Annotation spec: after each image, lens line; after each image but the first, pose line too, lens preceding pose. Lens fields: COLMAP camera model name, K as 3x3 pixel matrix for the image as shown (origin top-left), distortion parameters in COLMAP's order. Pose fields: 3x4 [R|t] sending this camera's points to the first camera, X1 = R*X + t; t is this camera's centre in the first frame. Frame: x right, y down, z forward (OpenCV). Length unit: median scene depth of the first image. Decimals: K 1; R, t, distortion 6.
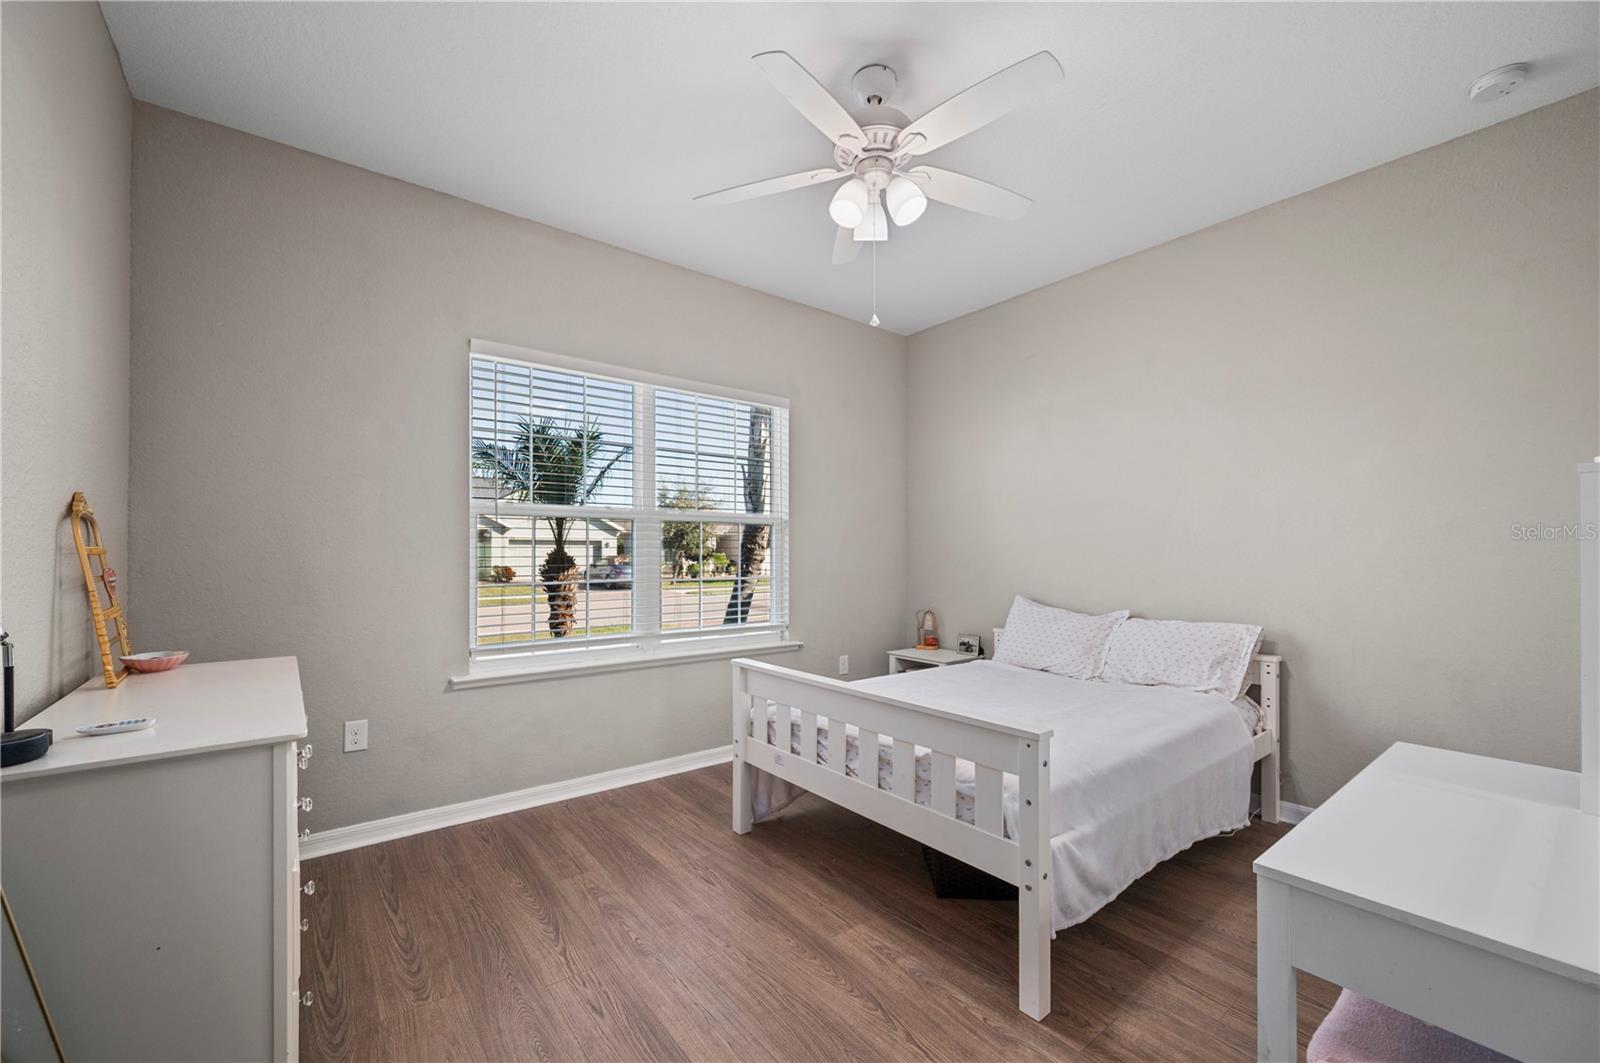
lens RADIAL K [[648.4, 0, 800.1], [0, 648.4, 537.5], [0, 0, 1]] dist [-0.002340, 0.001448]
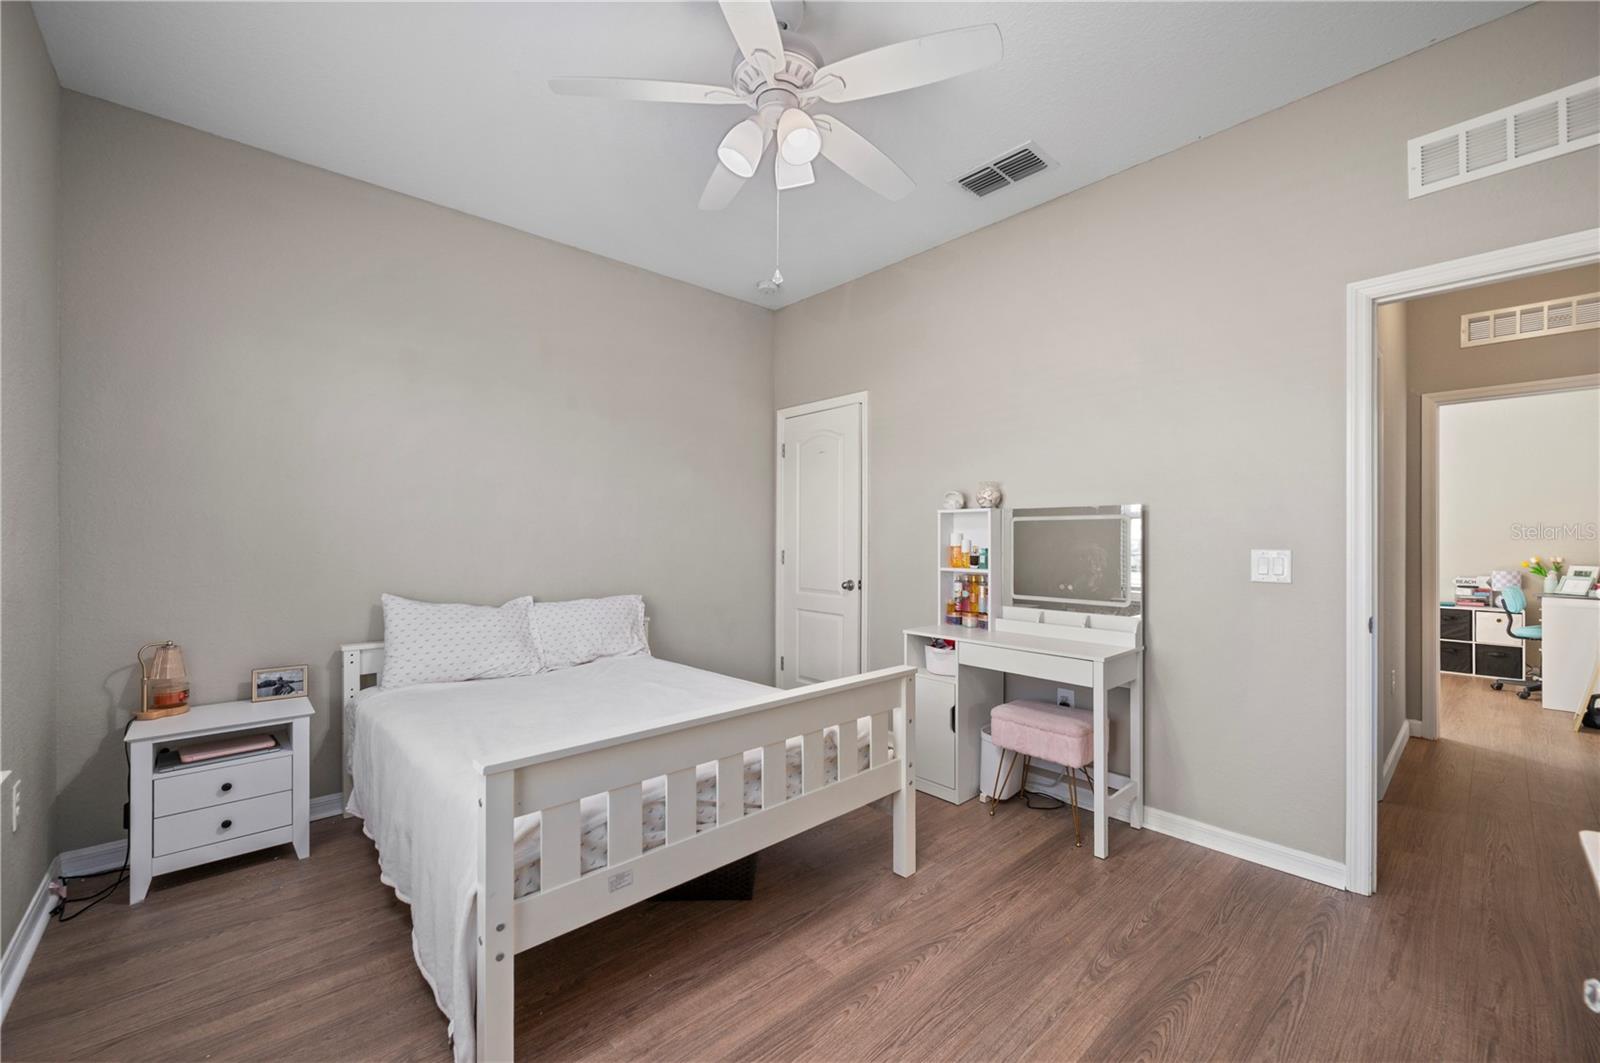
lens RADIAL K [[648.4, 0, 801.0], [0, 648.4, 533.7], [0, 0, 1]] dist [-0.002340, 0.001448]
pose [[-0.085541, 0.002242, 0.996332, -0.665415], [-0.027681, 0.999606, -0.004626, 0.017514], [-0.995950, -0.027975, -0.085445, 0.914508]]
